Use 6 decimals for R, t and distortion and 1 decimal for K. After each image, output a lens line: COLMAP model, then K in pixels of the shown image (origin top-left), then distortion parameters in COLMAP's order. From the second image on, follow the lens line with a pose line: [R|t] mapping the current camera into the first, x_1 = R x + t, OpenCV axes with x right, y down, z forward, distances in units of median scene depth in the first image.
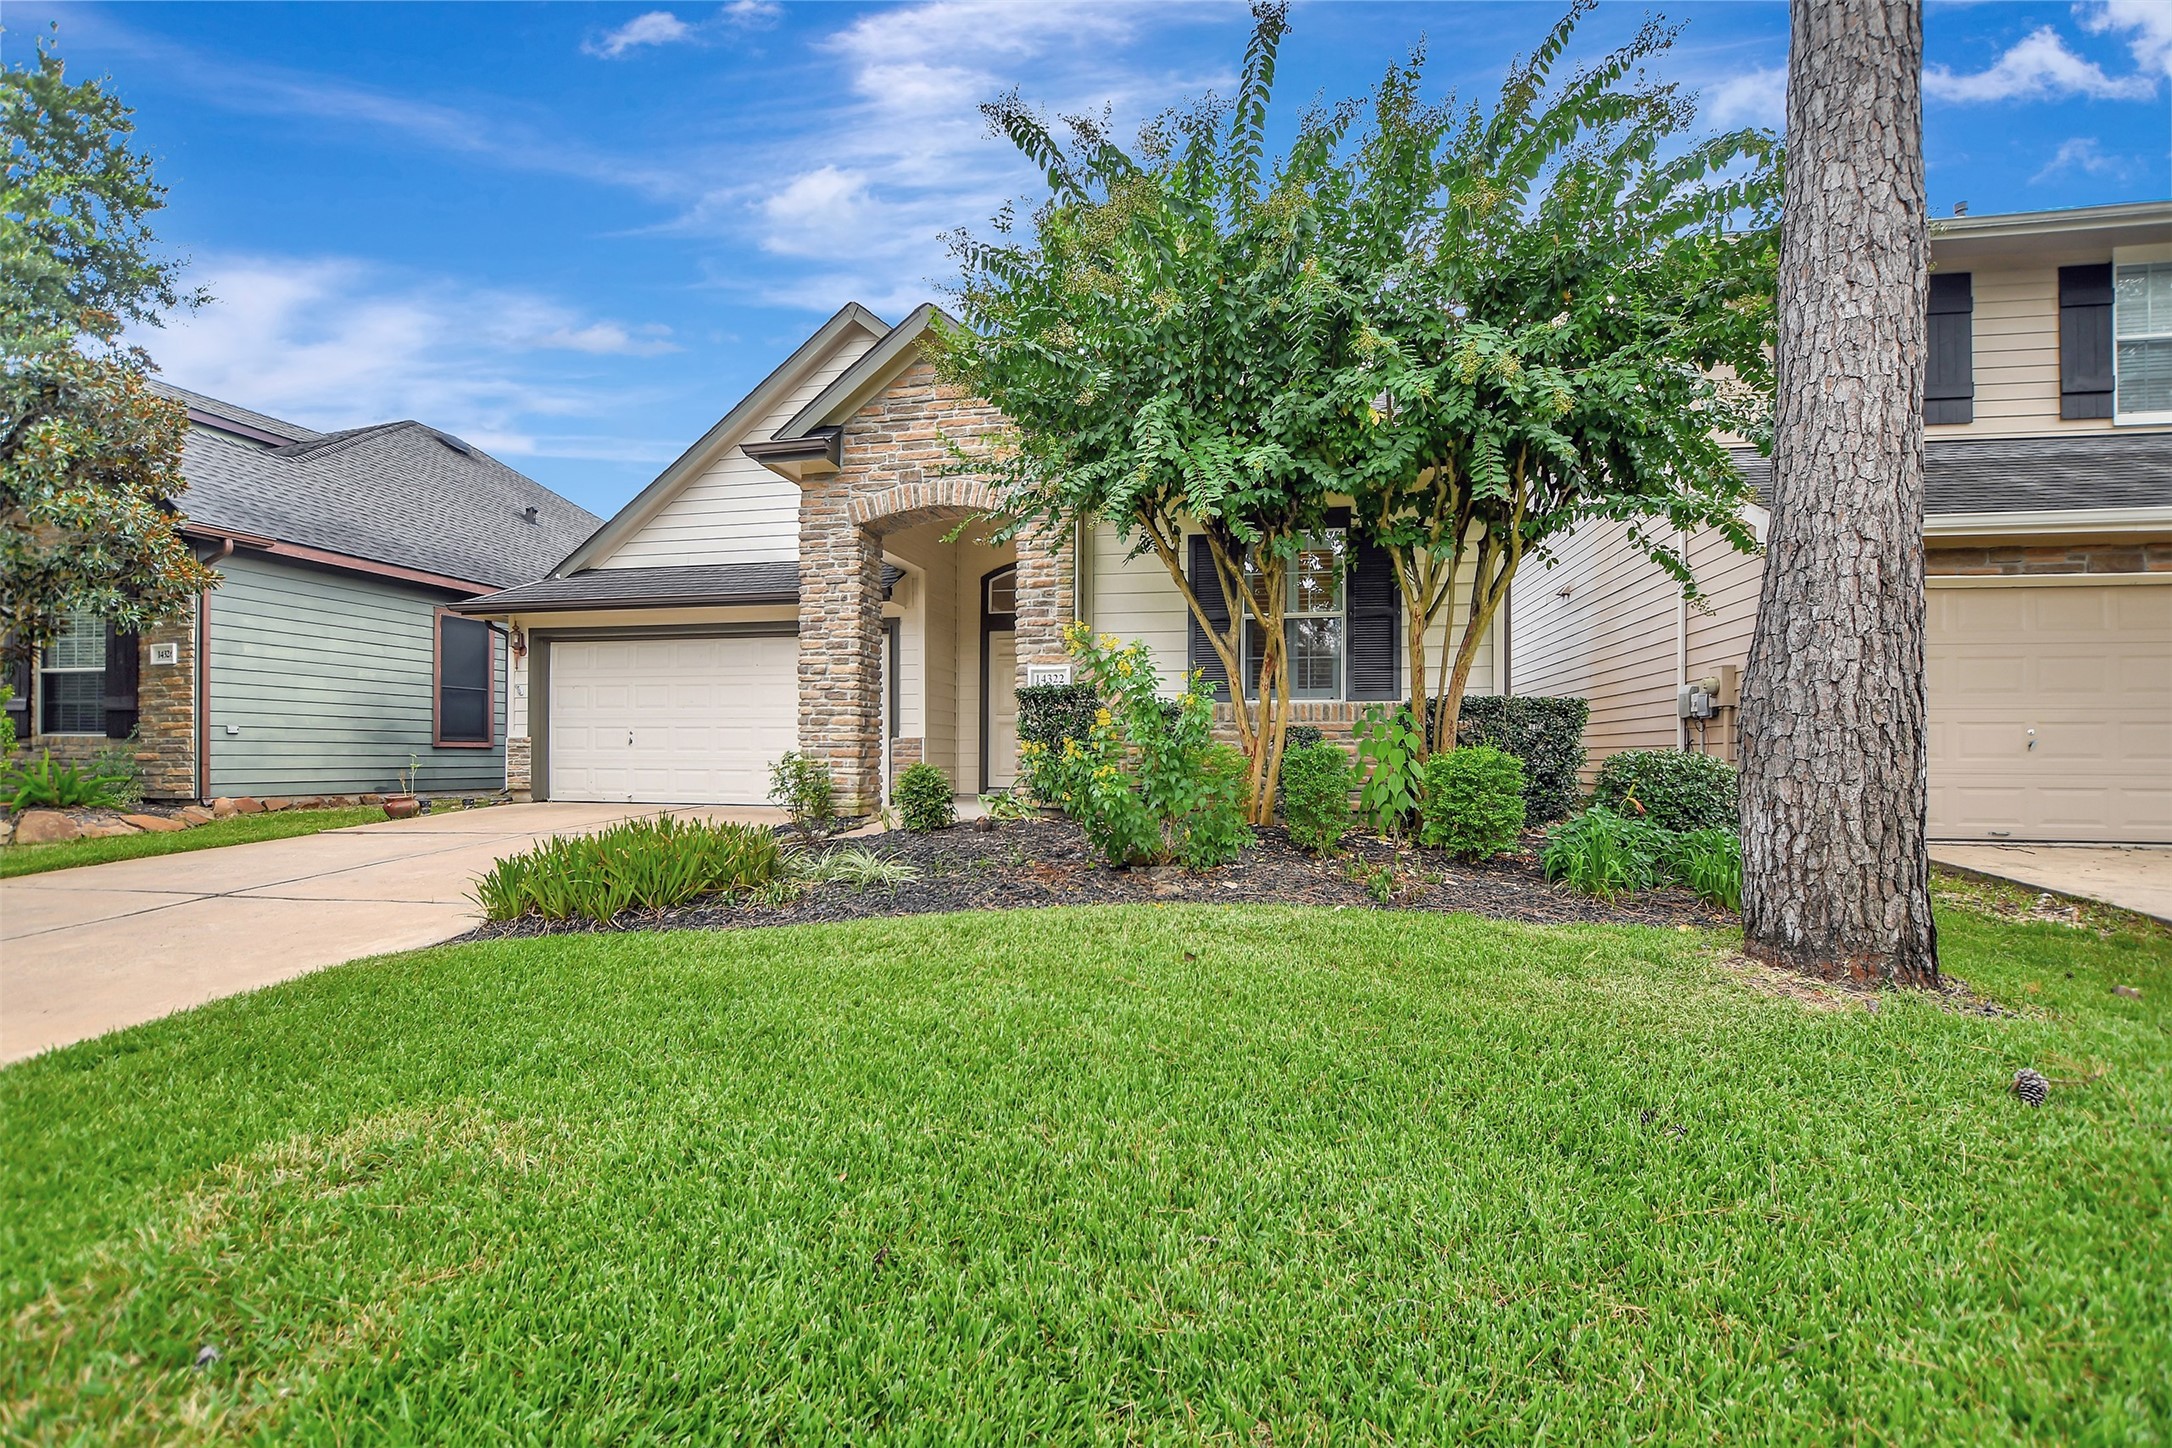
lens RADIAL K [[946.9, 0, 1080.4], [0, 946.9, 731.4], [0, 0, 1]] dist [-0.018976, 0.000831]
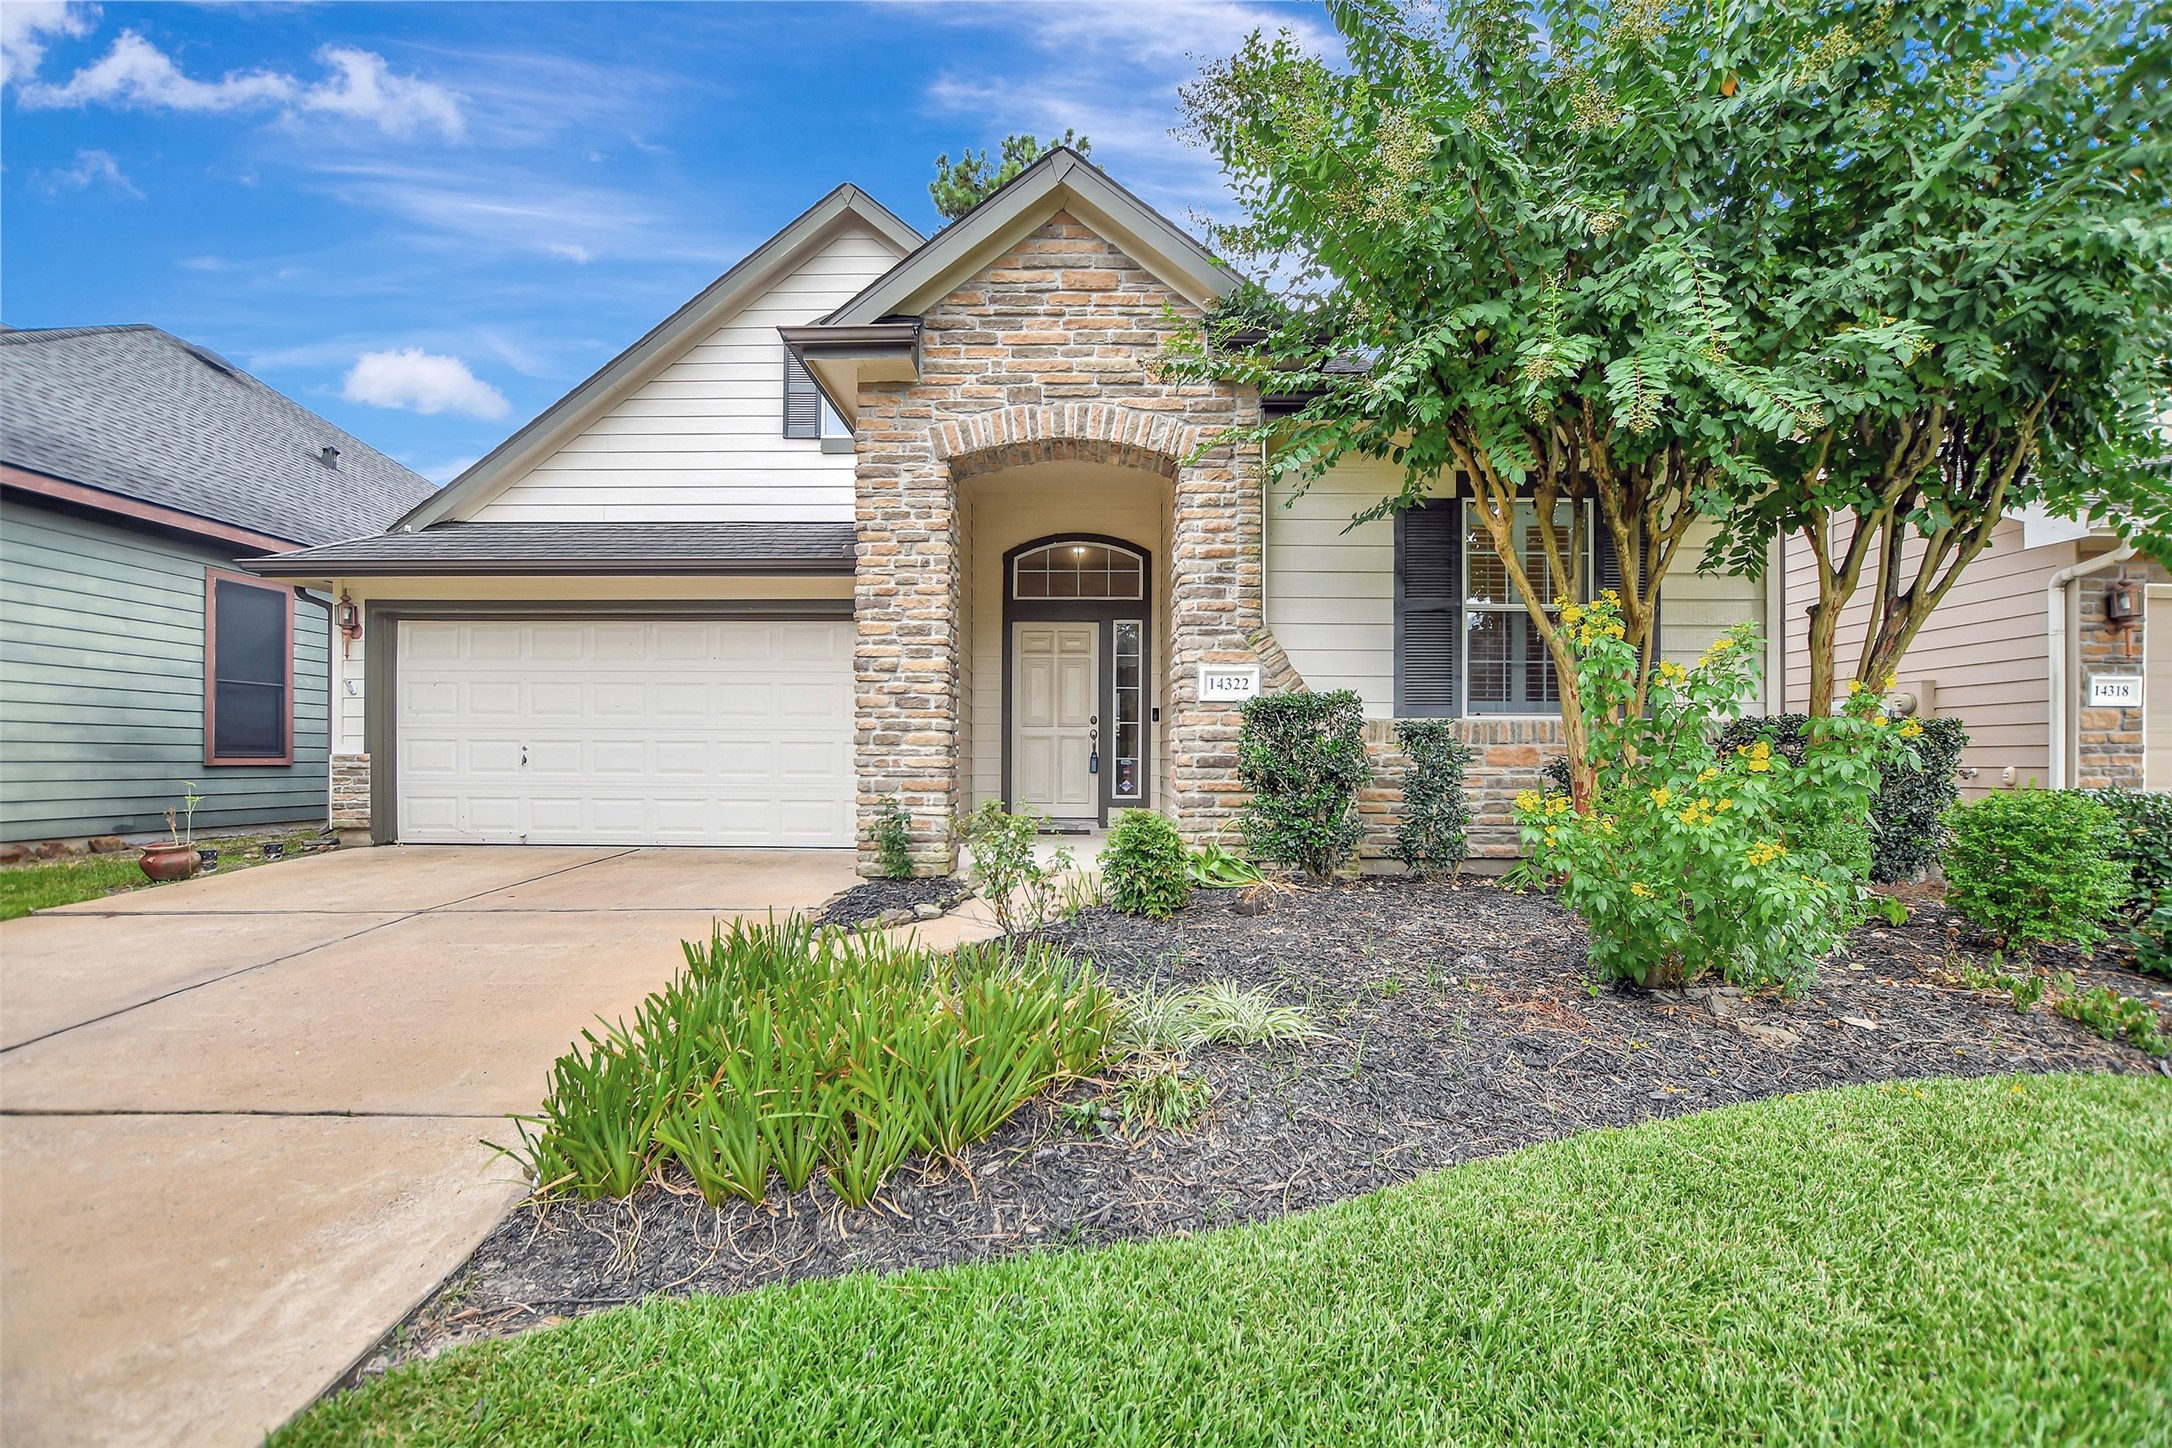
lens RADIAL K [[946.9, 0, 1092.7], [0, 946.9, 745.5], [0, 0, 1]] dist [-0.018976, 0.000831]
pose [[0.981681, 0.003195, 0.190505, -0.237637], [-0.005216, 0.999935, 0.010111, -0.012978], [-0.190461, -0.010919, 0.981634, 0.263466]]
